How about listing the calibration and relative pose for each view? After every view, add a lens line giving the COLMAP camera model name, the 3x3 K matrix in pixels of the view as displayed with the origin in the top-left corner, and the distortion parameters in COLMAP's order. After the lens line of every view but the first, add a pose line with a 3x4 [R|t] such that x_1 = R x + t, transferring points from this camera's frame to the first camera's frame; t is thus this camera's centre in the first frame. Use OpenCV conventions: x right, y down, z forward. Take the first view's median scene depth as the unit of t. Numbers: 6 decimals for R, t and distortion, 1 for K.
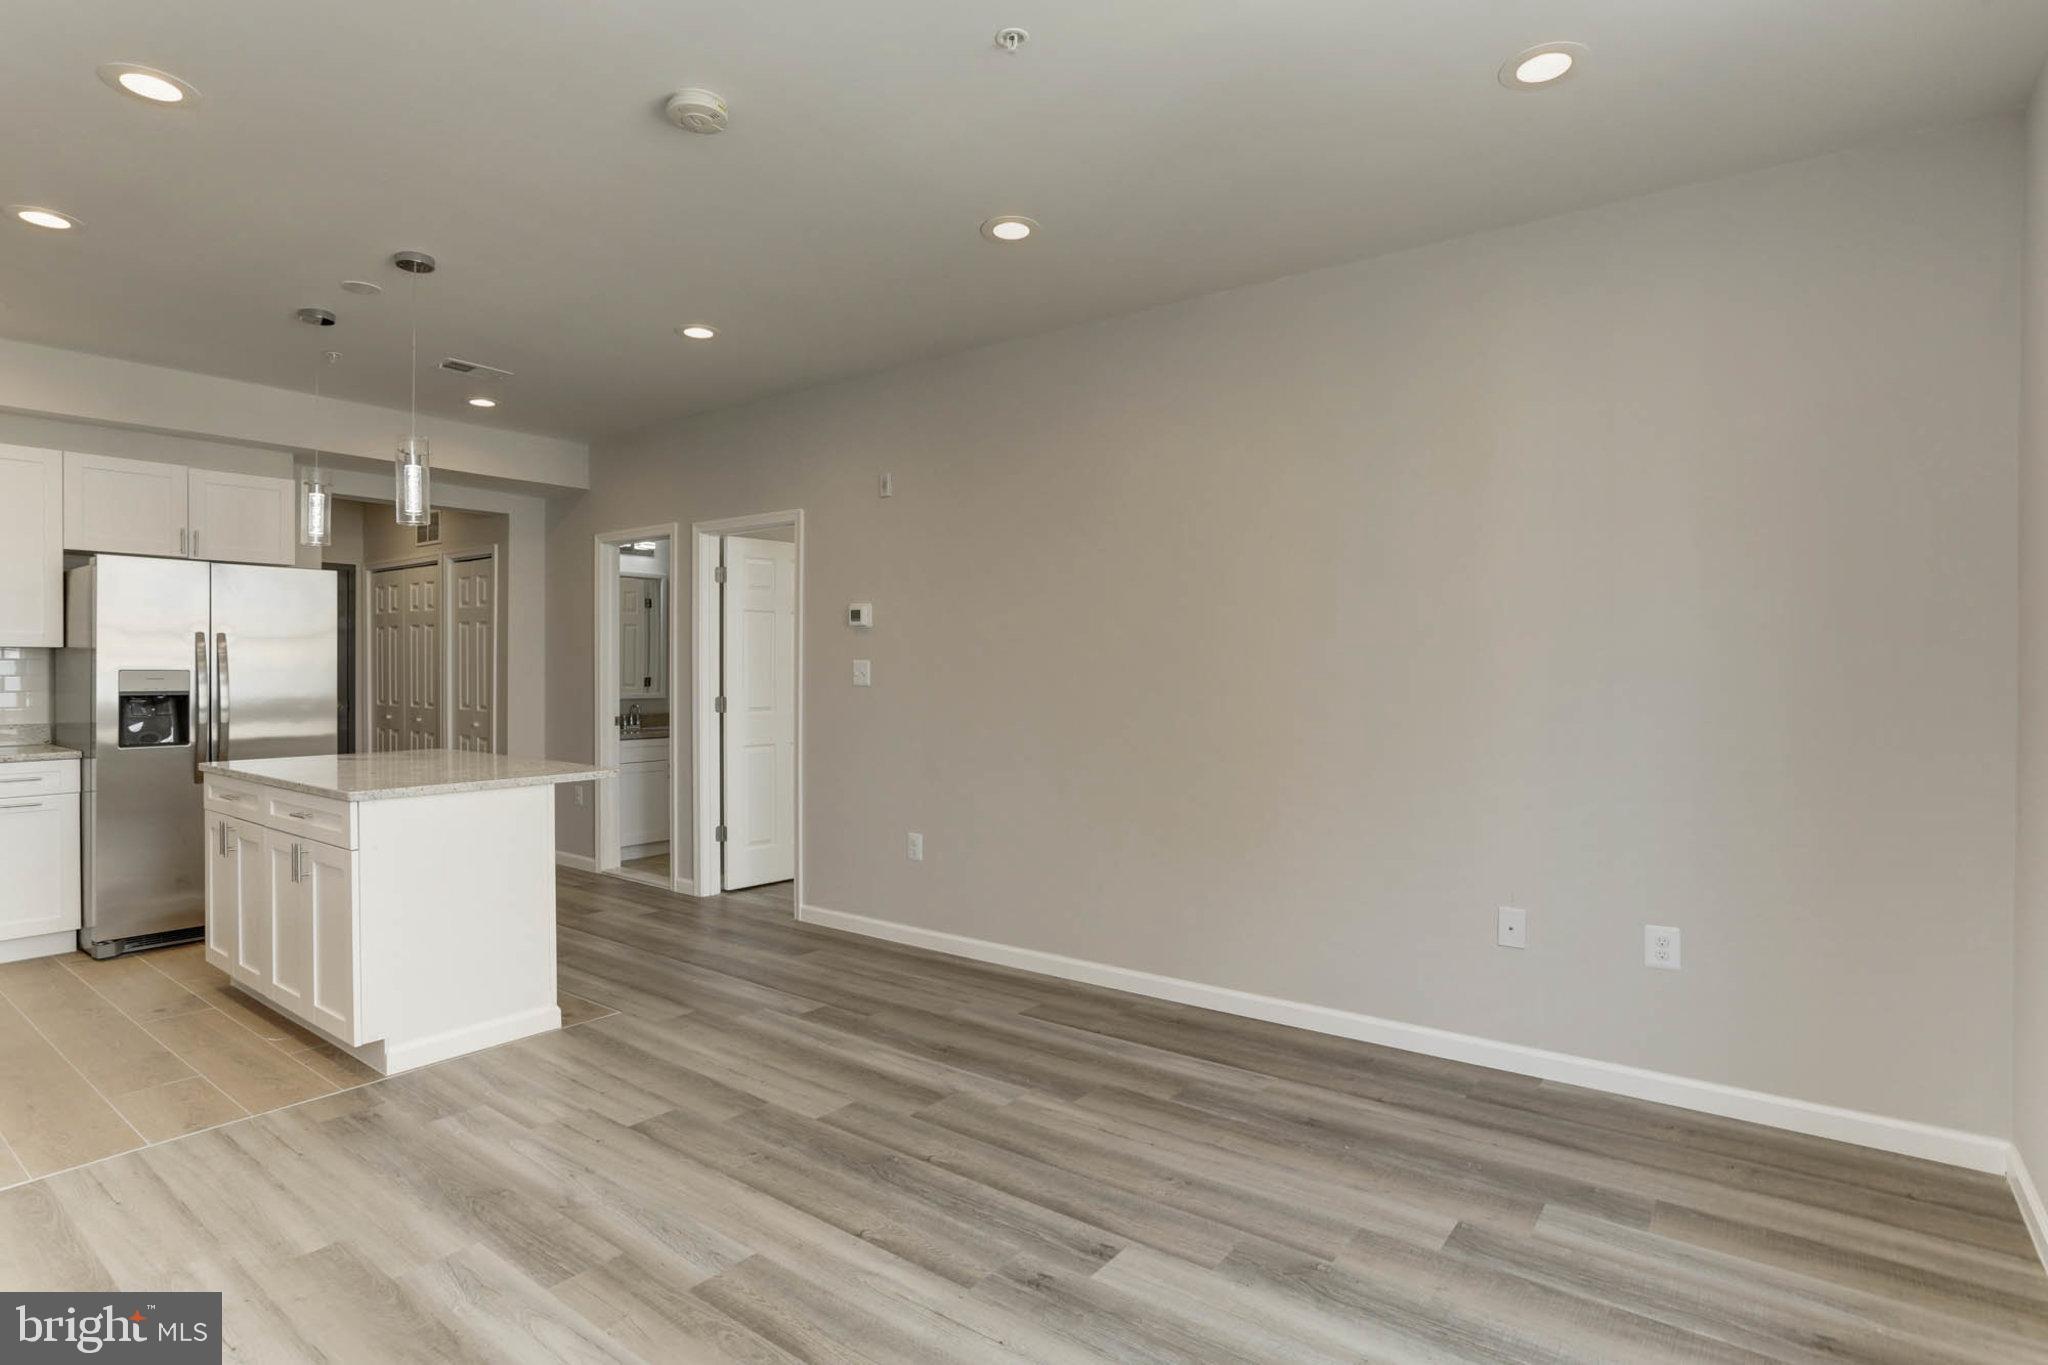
lens RADIAL K [[983.7, 0, 1108.8], [0, 983.7, 676.9], [0, 0, 1]] dist [-0.039618, 0.015085]
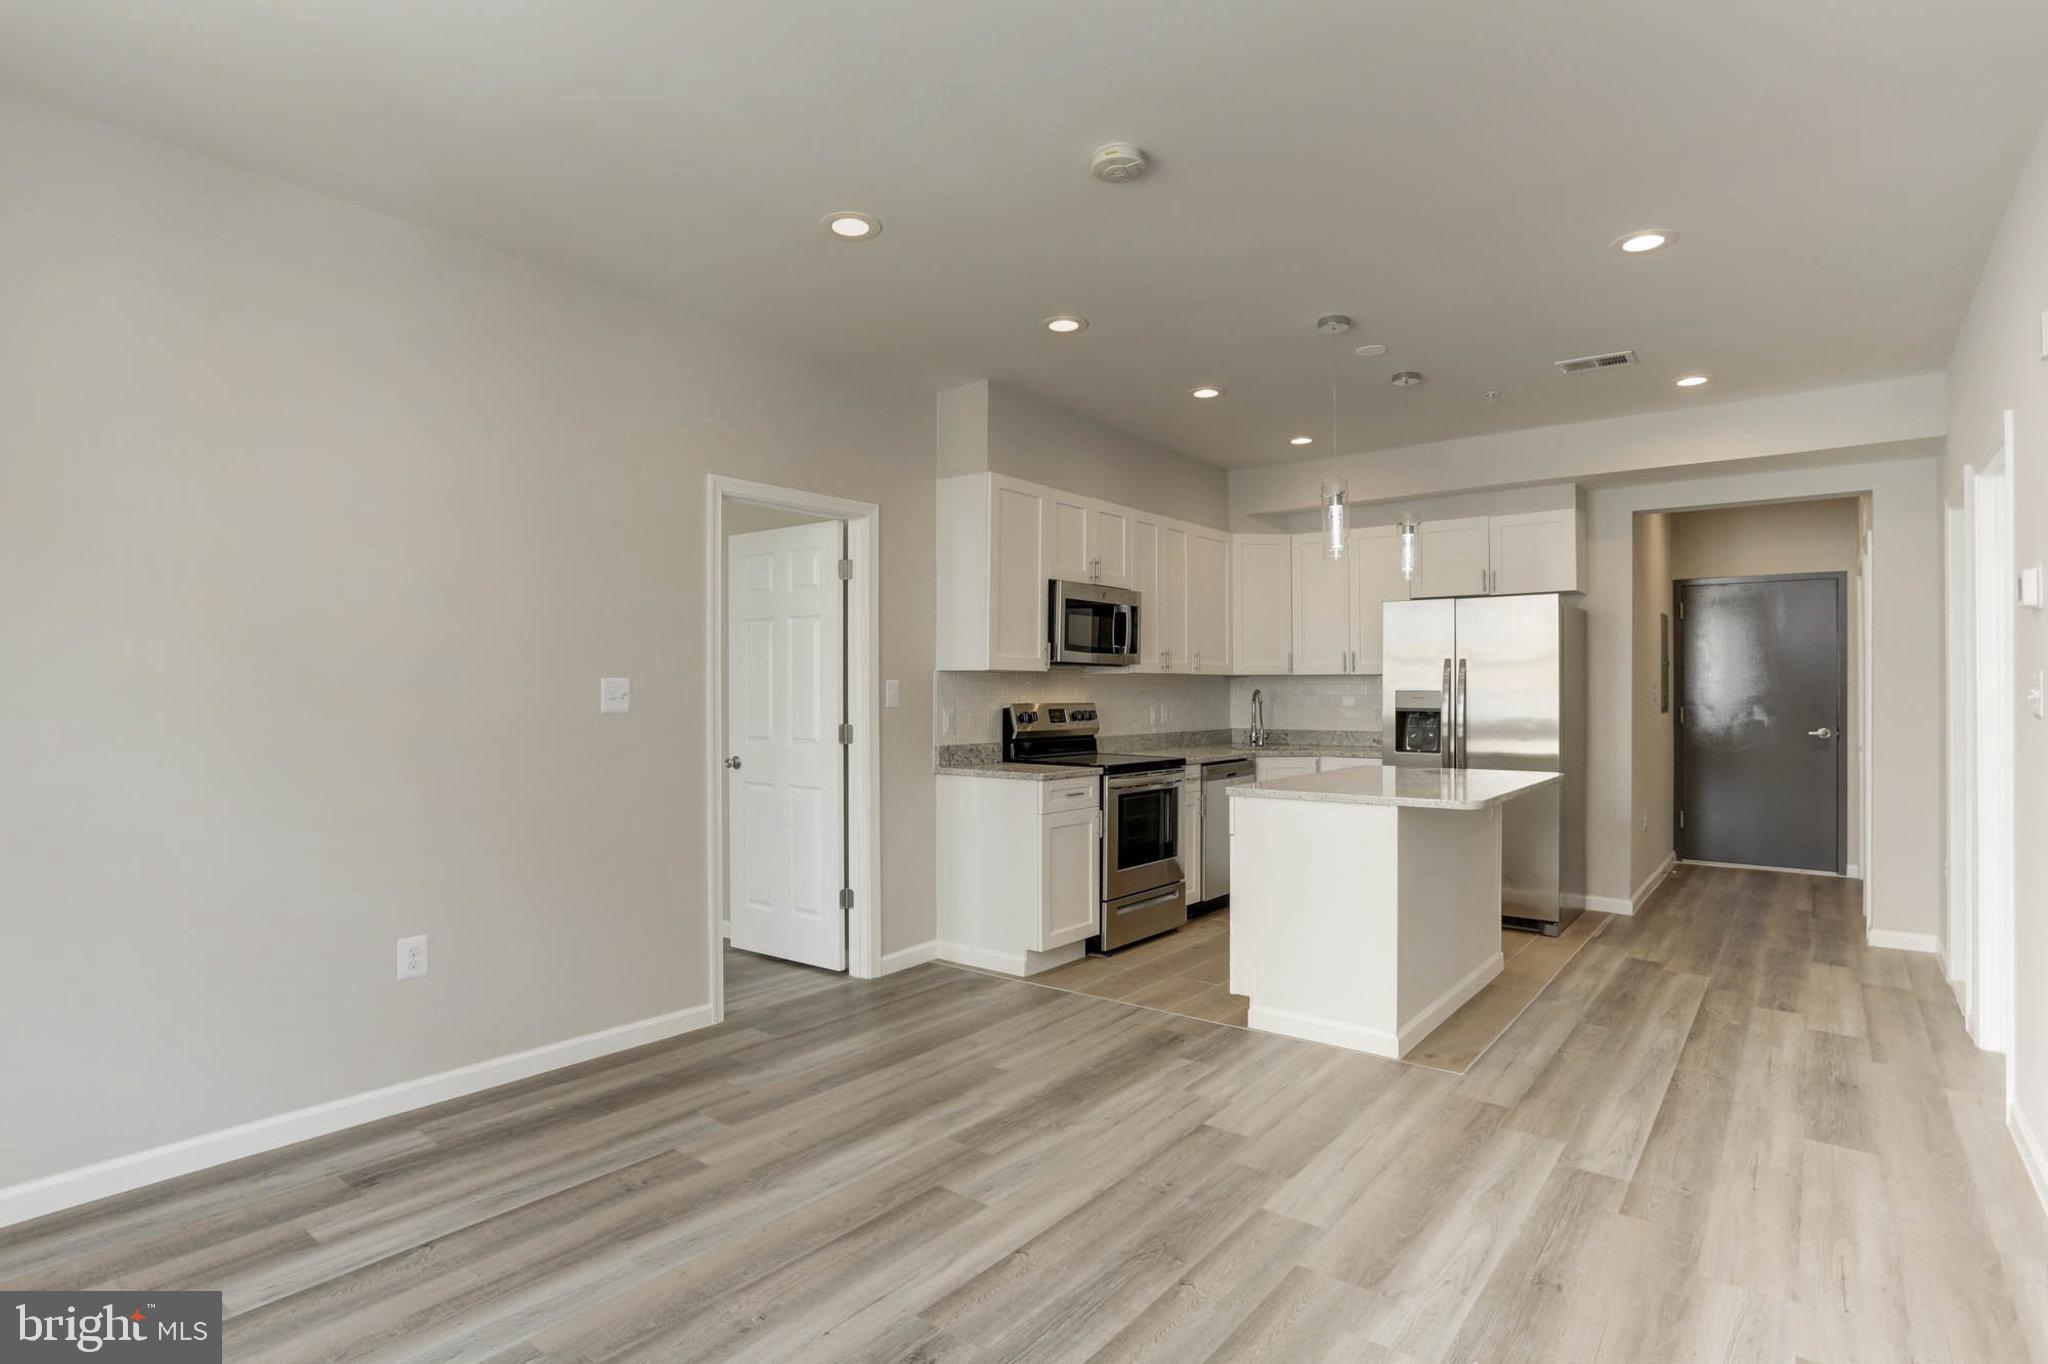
lens RADIAL K [[1083.7, 0, 951.7], [0, 1083.7, 696.4], [0, 0, 1]] dist [-0.037875, 0.000664]
pose [[-0.104367, 0.001214, -0.994538, 0.642374], [-0.005957, 0.999981, 0.001846, 0.000711], [0.994521, 0.006117, -0.104357, 0.789509]]
